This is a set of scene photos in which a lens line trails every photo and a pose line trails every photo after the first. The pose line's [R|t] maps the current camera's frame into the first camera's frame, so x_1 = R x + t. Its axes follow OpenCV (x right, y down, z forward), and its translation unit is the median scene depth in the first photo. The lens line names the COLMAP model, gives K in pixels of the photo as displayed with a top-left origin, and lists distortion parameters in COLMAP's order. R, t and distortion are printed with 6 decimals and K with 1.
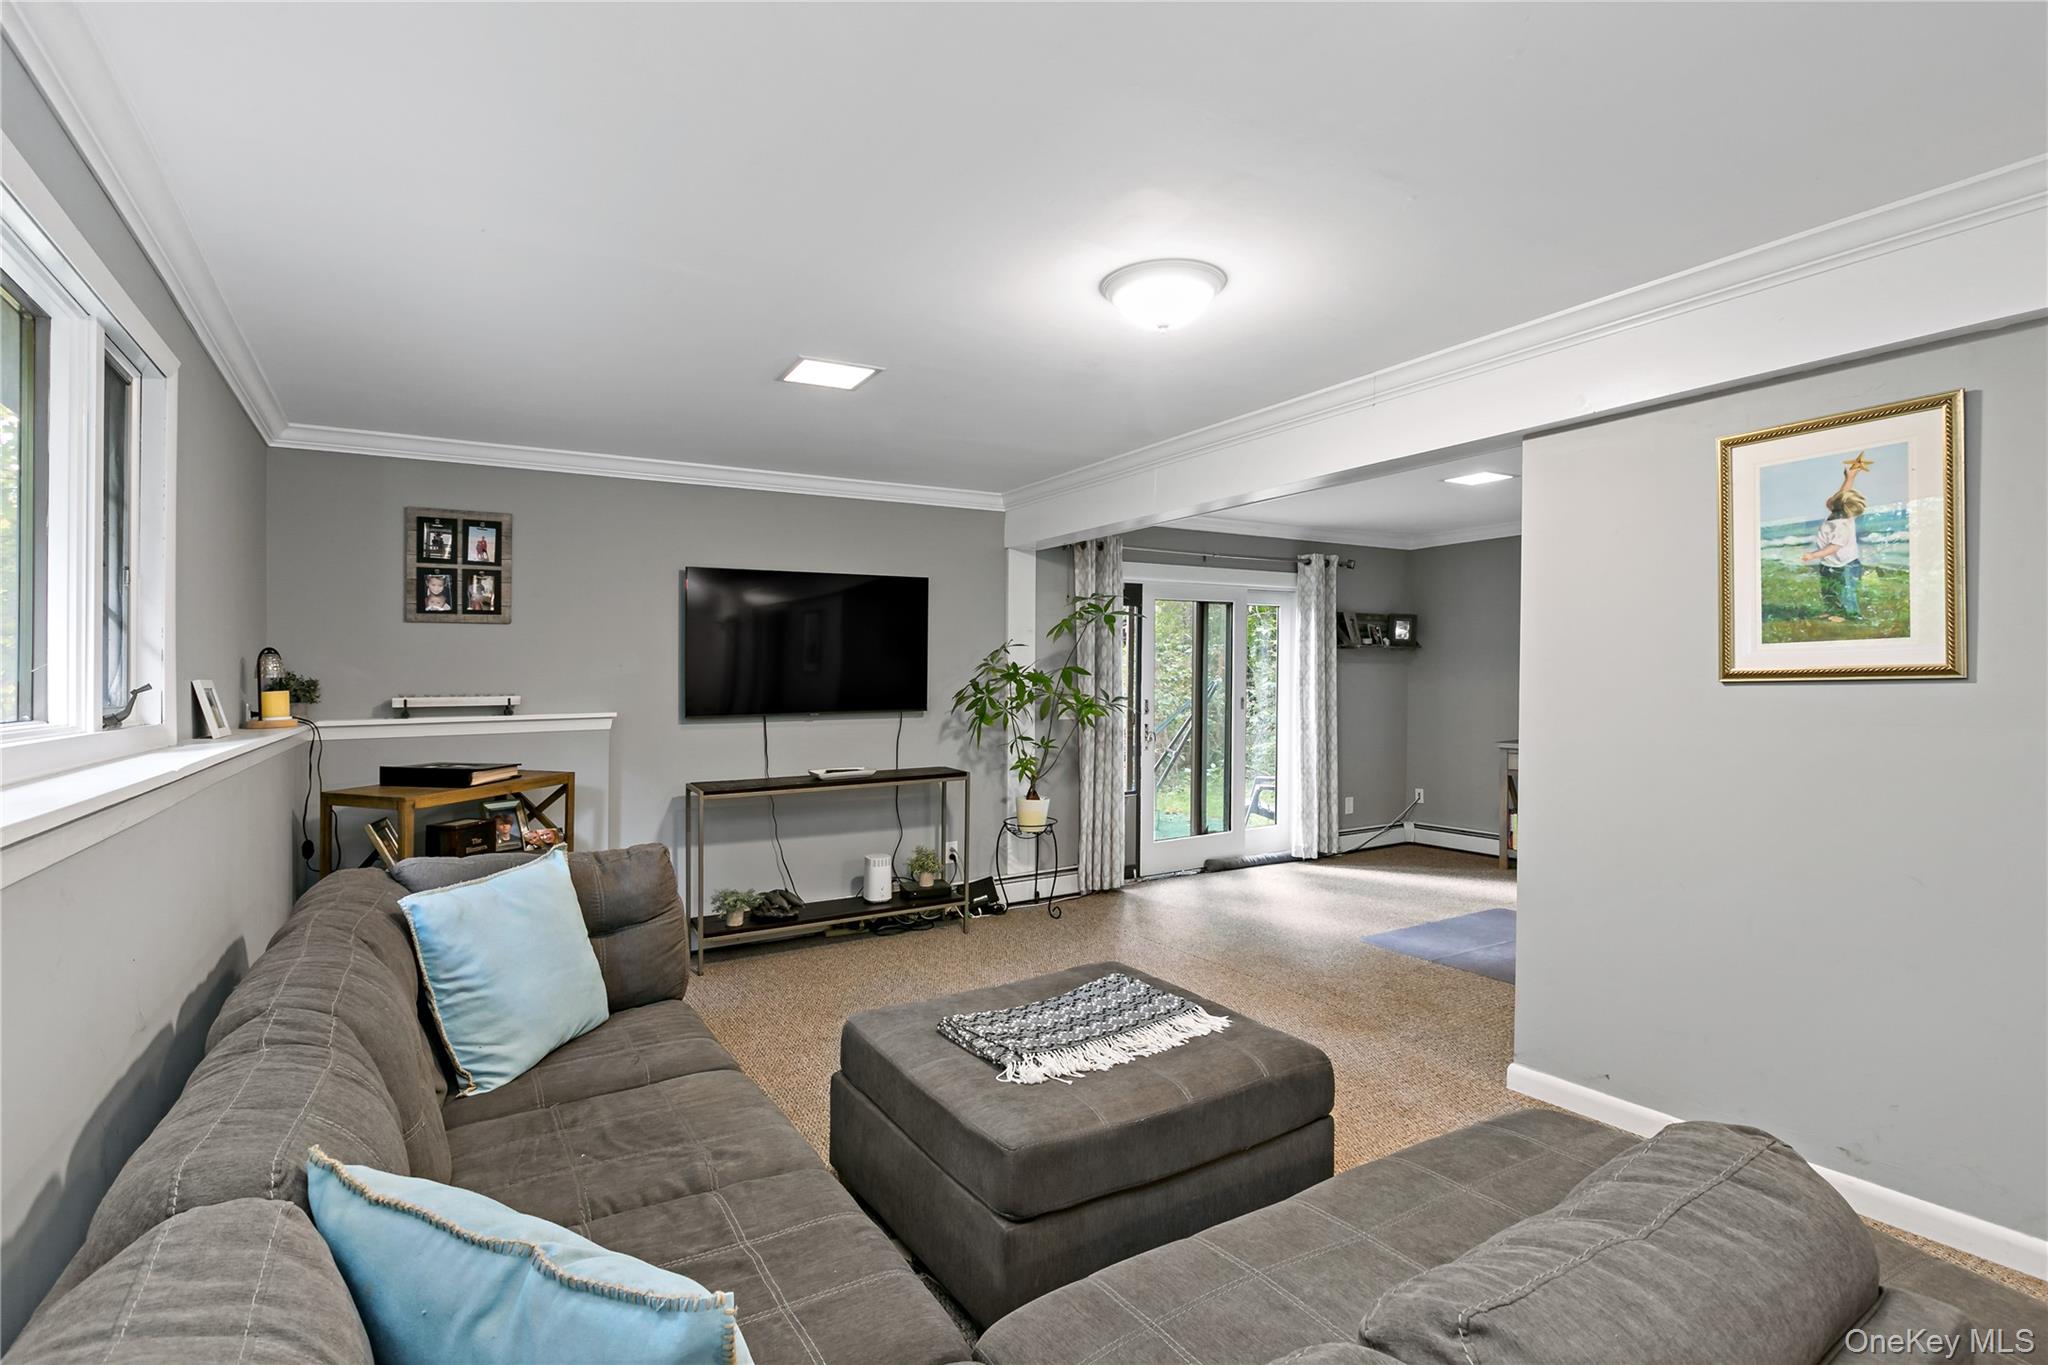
lens RADIAL K [[981.6, 0, 1000.0], [0, 981.6, 688.9], [0, 0, 1]] dist [0.001097, -0.000082]
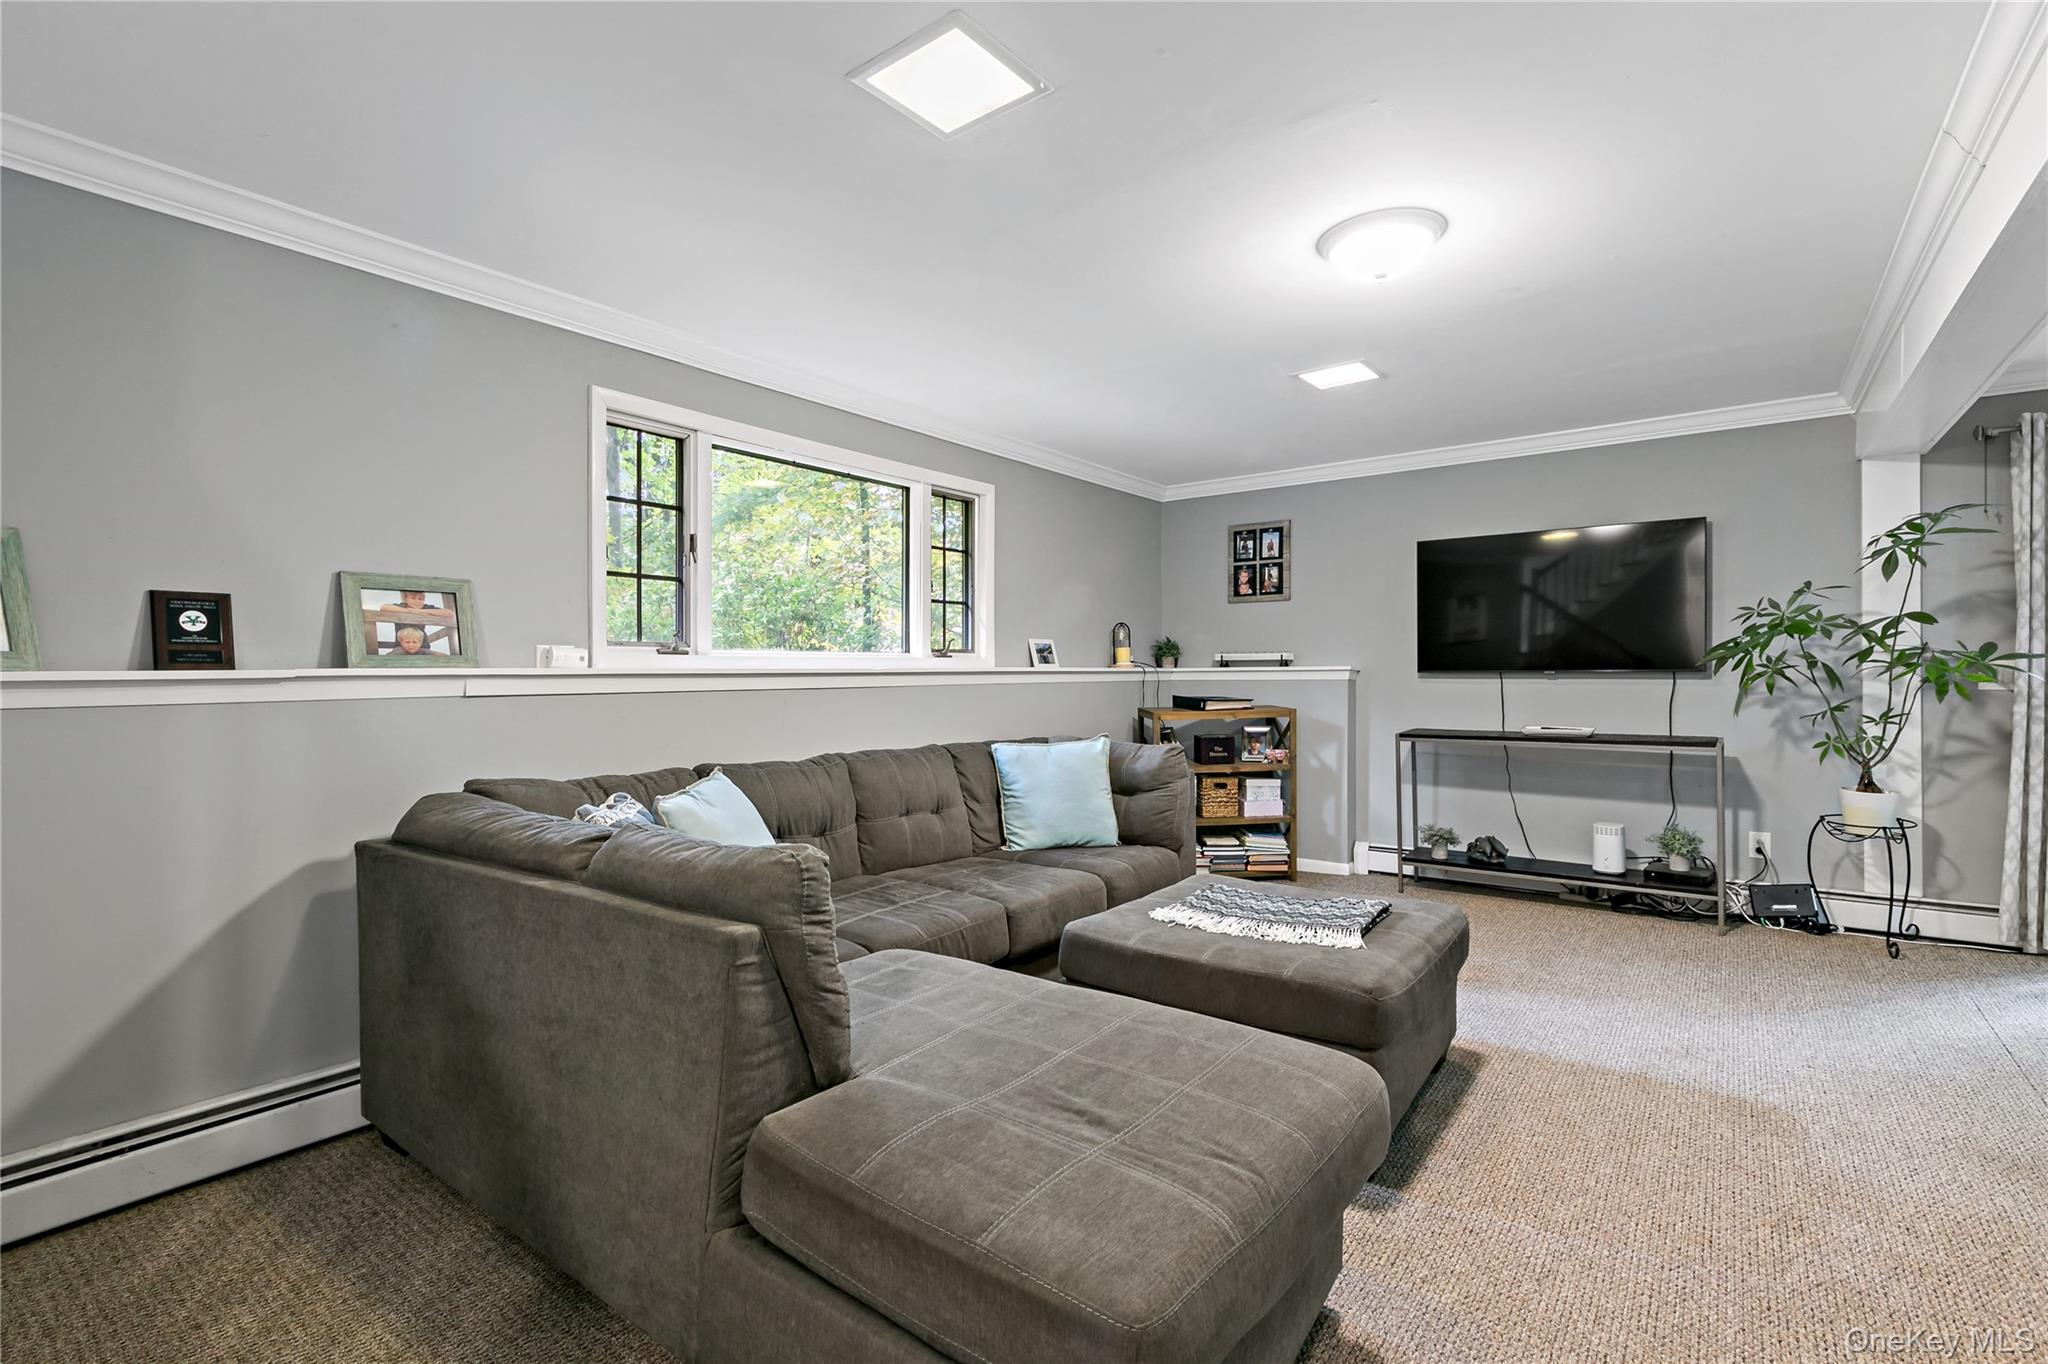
lens RADIAL K [[932.0, 0, 1013.0], [0, 932.0, 664.7], [0, 0, 1]] dist [0.000366, -0.002094]
pose [[0.372836, 0.003766, -0.927890, 0.565826], [-0.007797, 0.999969, 0.000925, 0.025258], [0.927865, 0.006890, 0.372854, 0.165153]]
